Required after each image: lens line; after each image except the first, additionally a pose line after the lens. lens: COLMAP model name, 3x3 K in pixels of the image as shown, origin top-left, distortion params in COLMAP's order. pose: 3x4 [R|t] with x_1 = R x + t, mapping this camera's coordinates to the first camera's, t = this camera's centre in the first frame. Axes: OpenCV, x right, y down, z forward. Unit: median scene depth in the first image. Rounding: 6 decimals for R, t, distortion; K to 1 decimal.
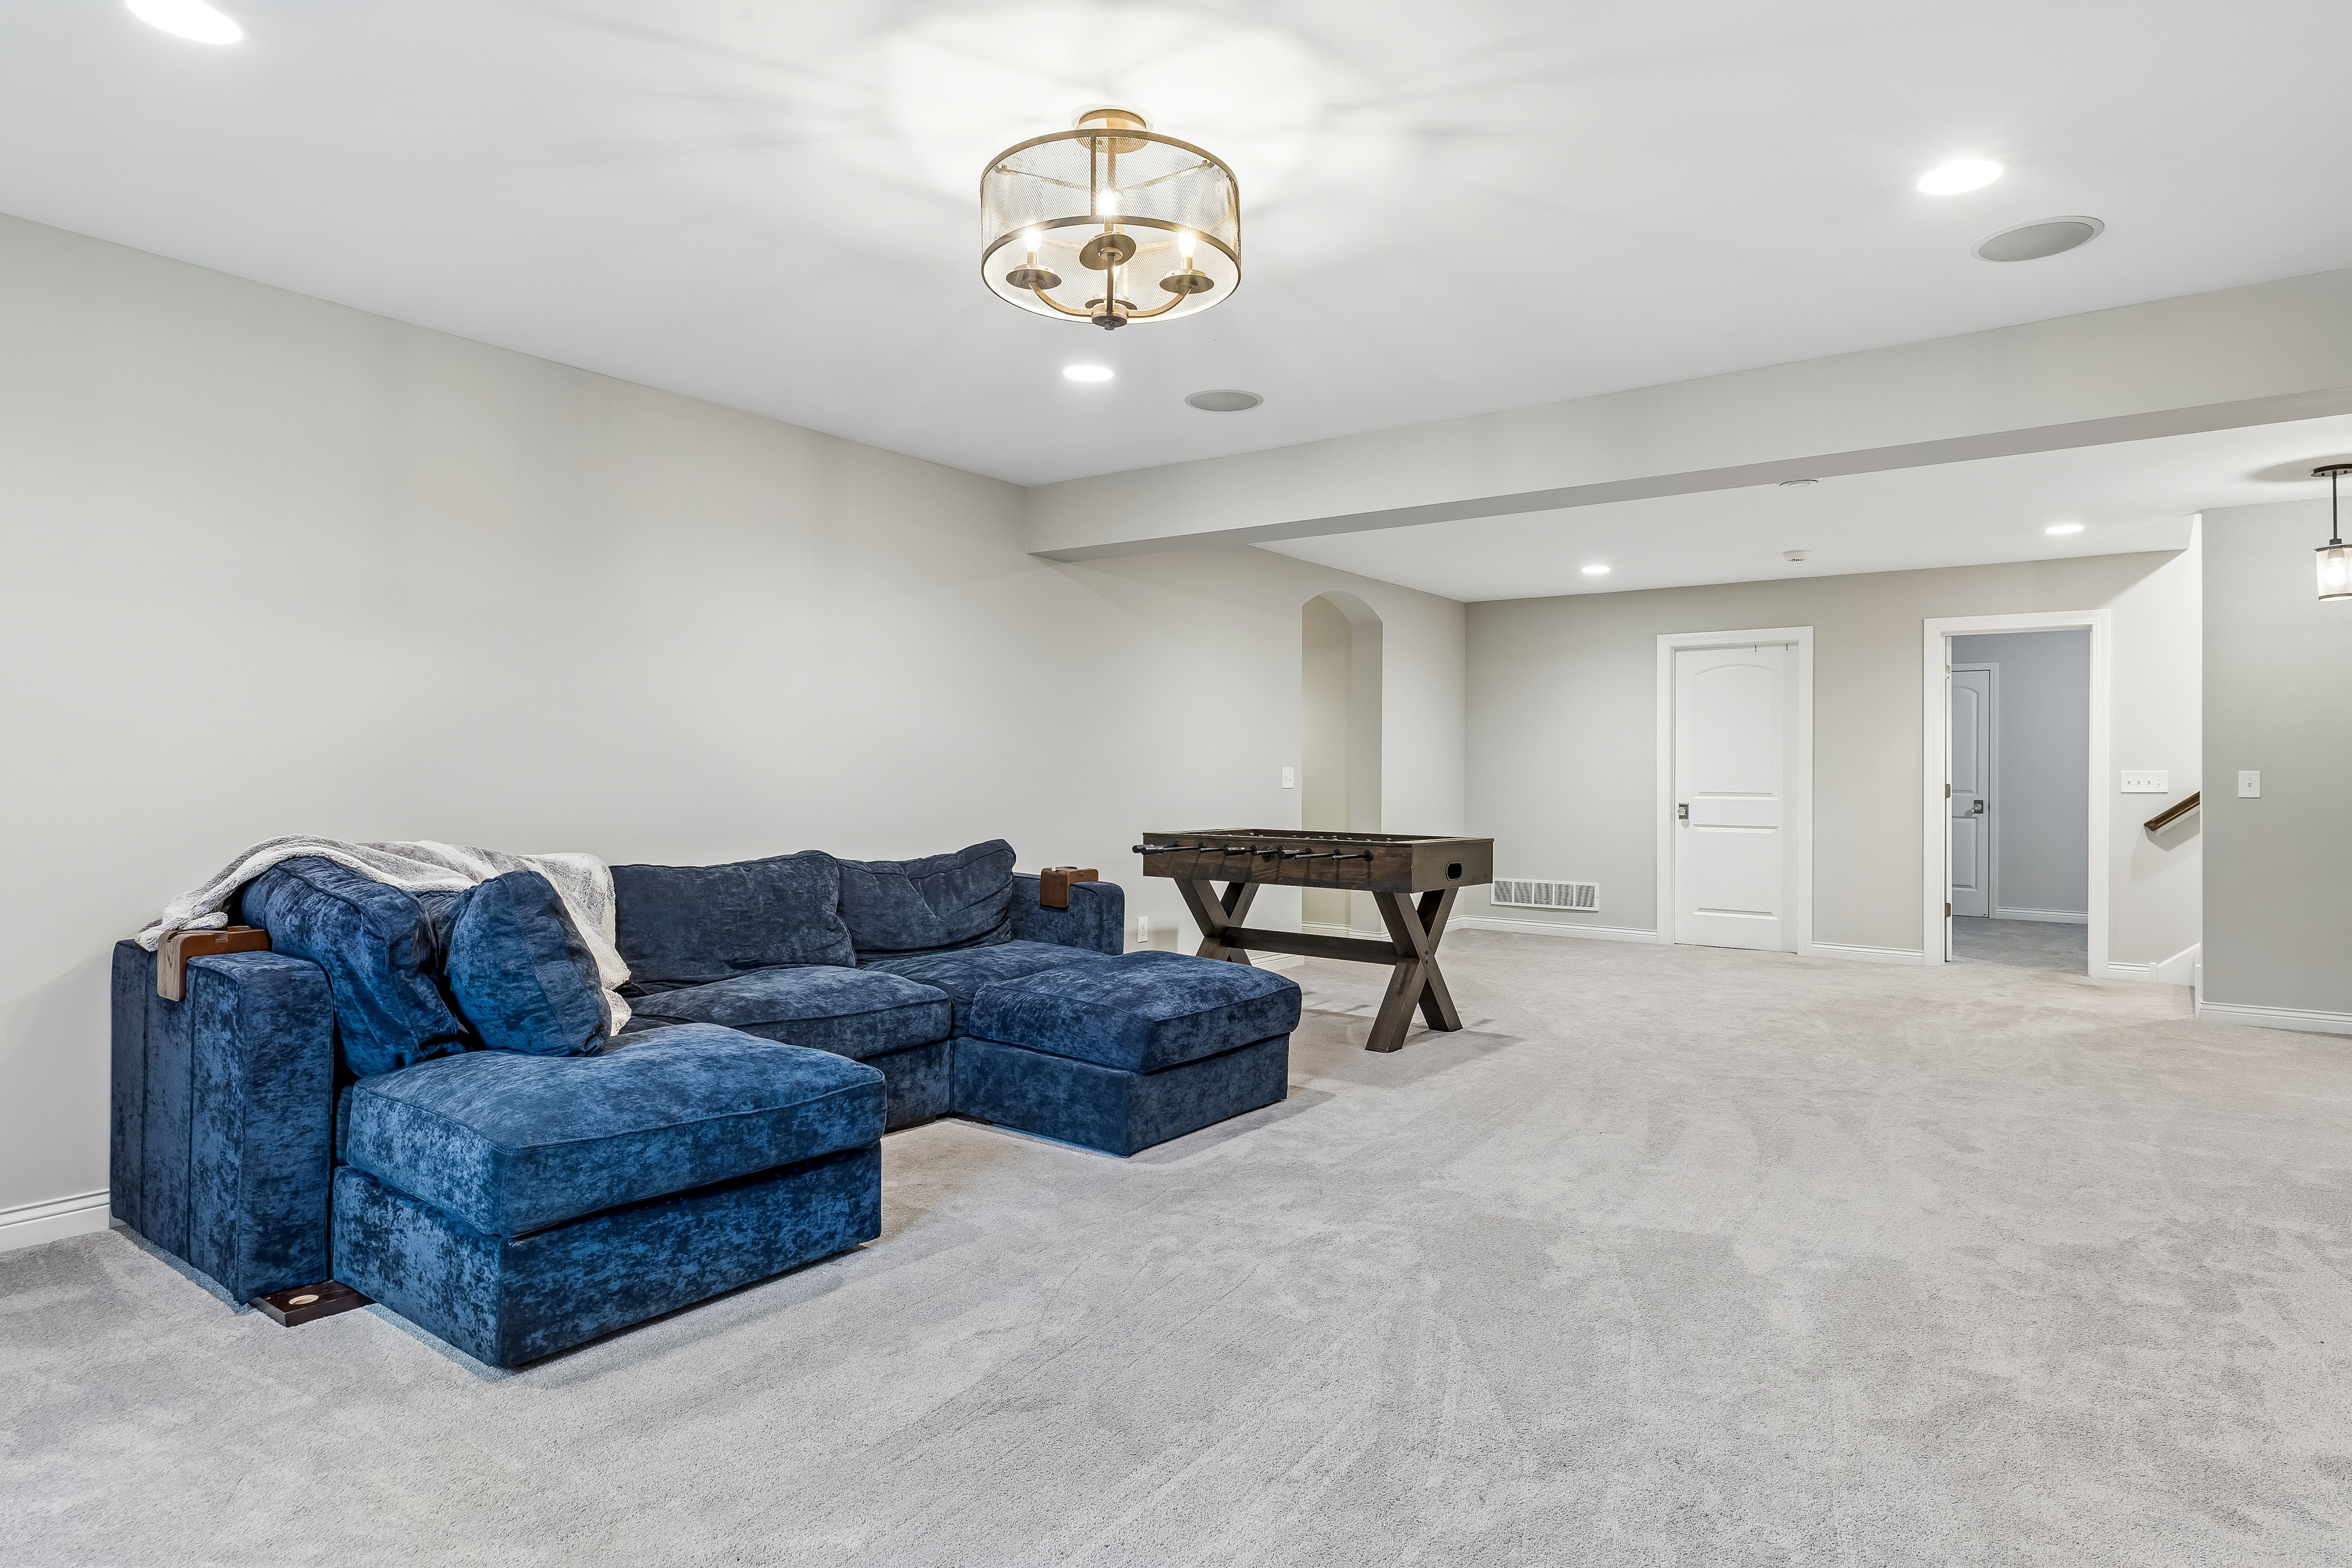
lens RADIAL K [[1291.8, 0, 1186.4], [0, 1291.8, 779.5], [0, 0, 1]] dist [-0.004260, 0.000162]
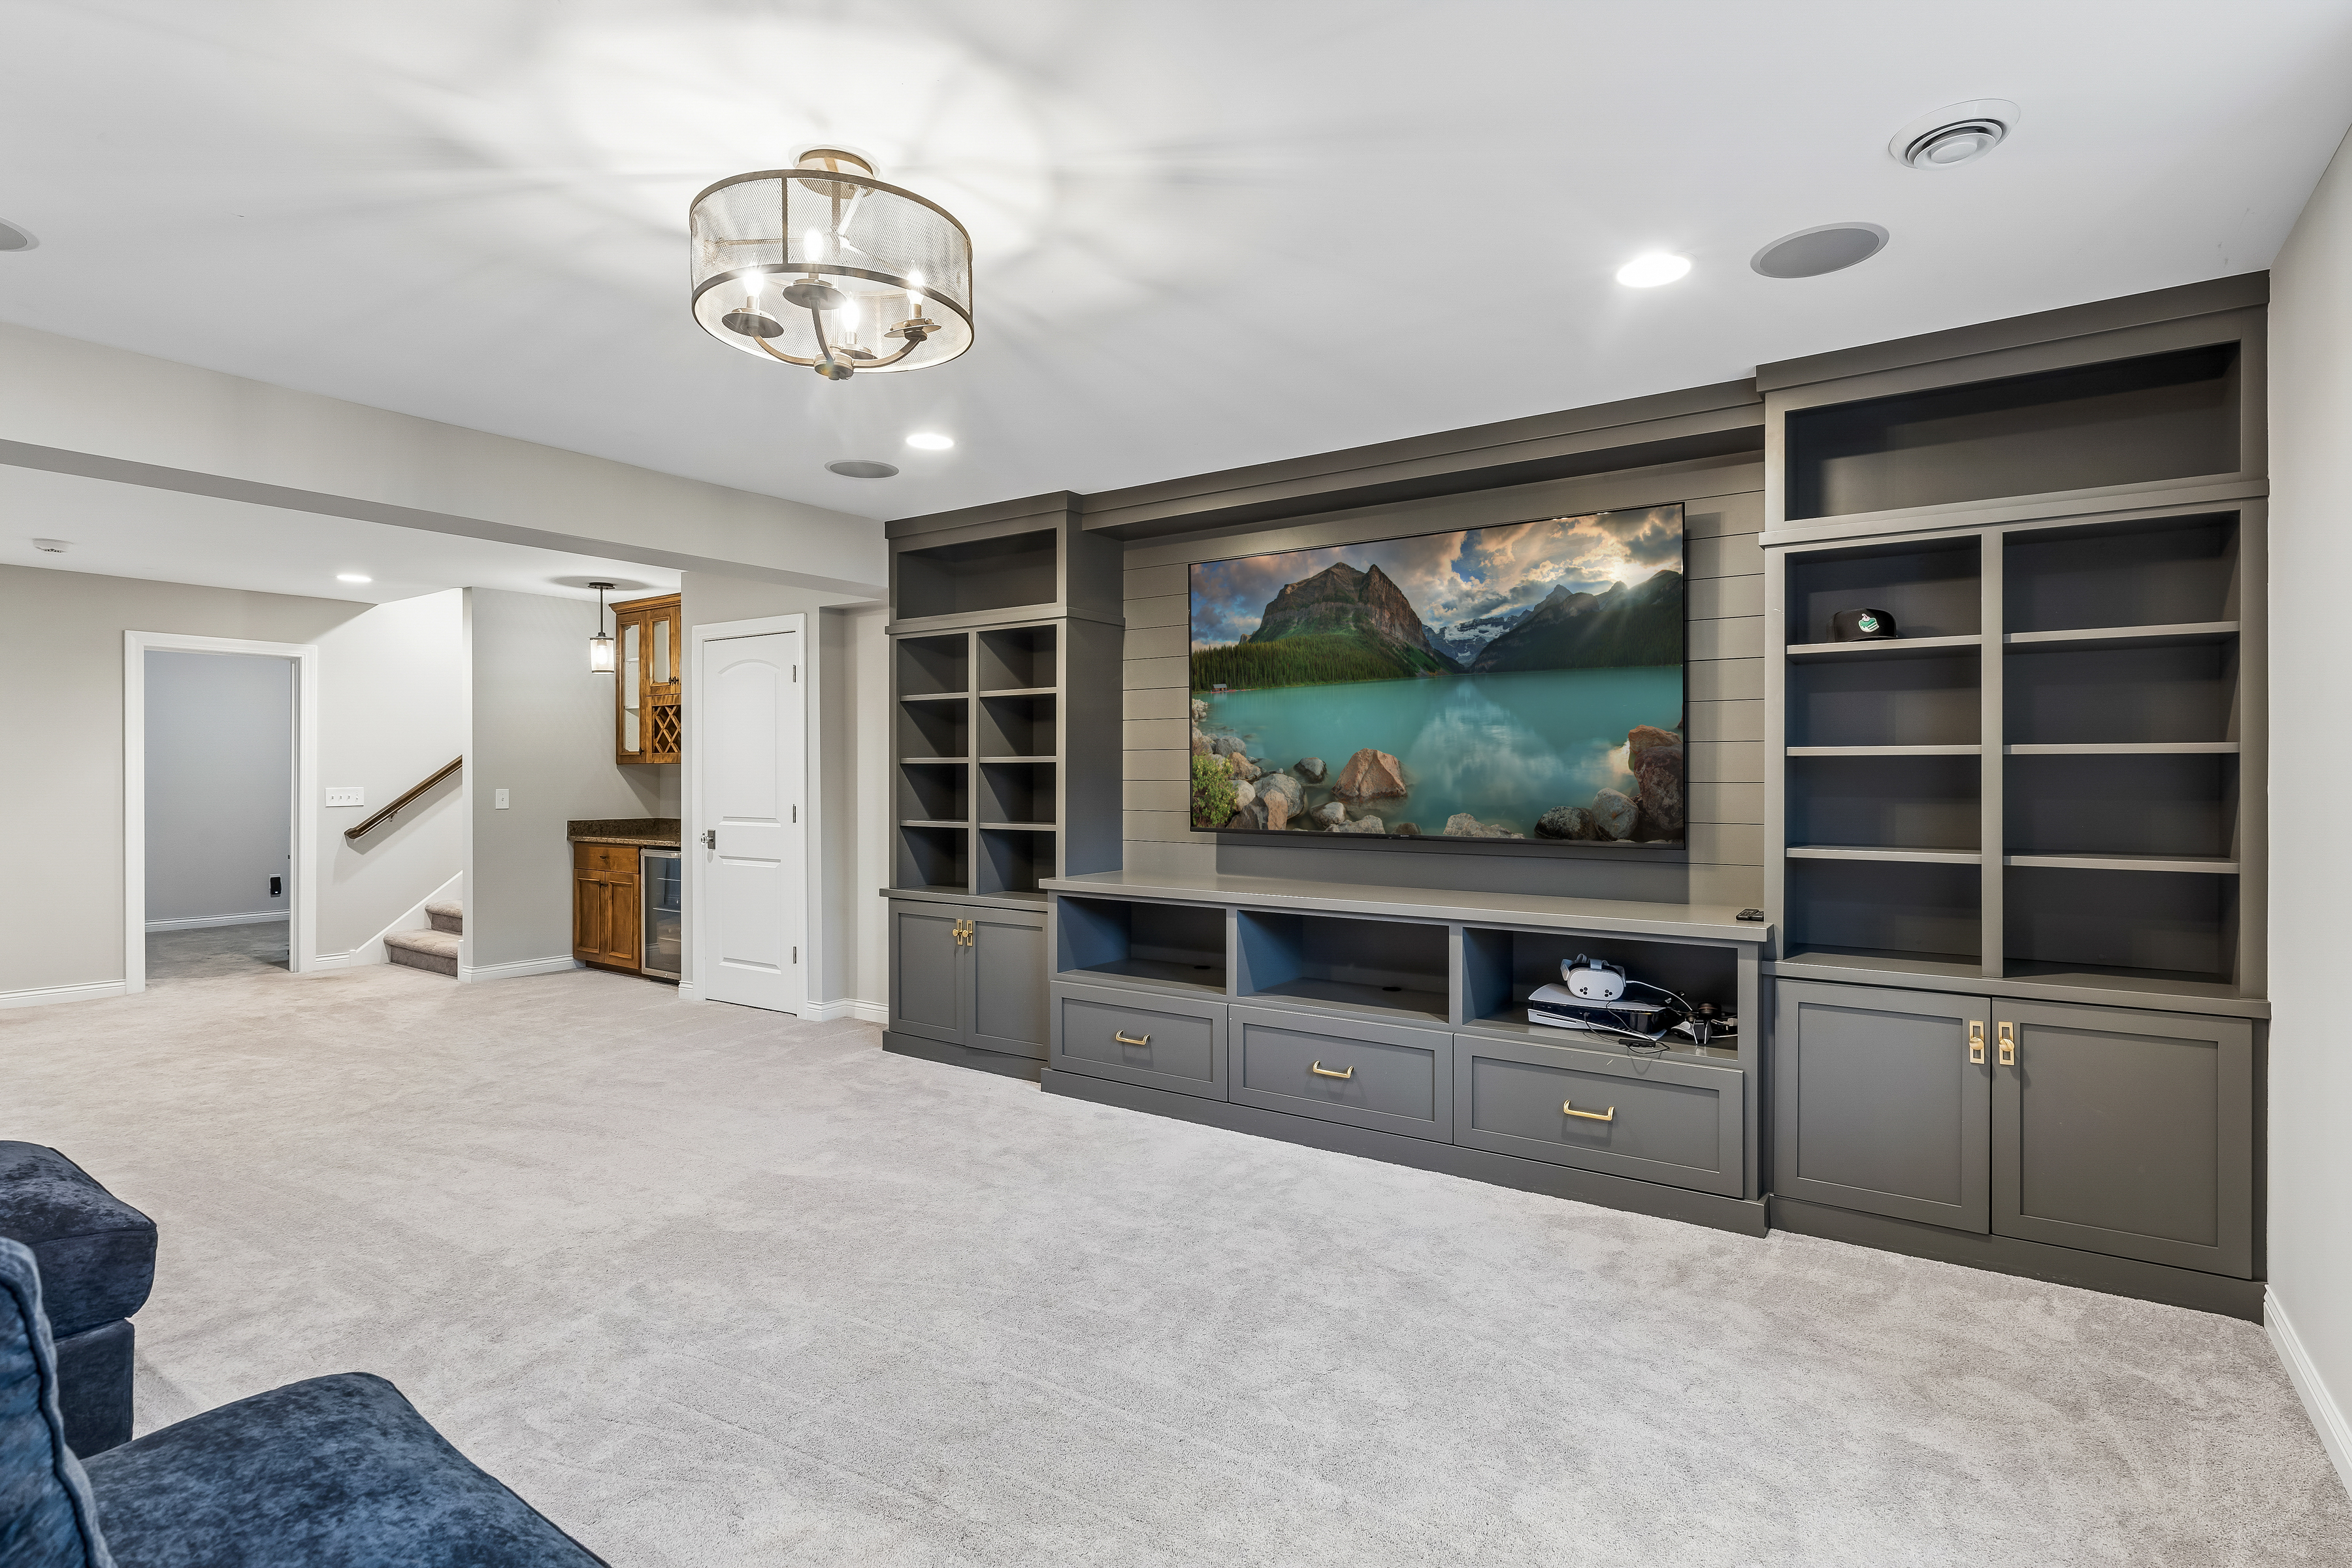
lens RADIAL K [[1160.0, 0, 1180.8], [0, 1160.0, 770.0], [0, 0, 1]] dist [-0.005325, 0.000457]
pose [[-0.023011, -0.001327, 0.999734, -0.657797], [0.005978, 0.999981, 0.001465, -0.039768], [-0.999717, 0.006010, -0.023003, 0.535815]]
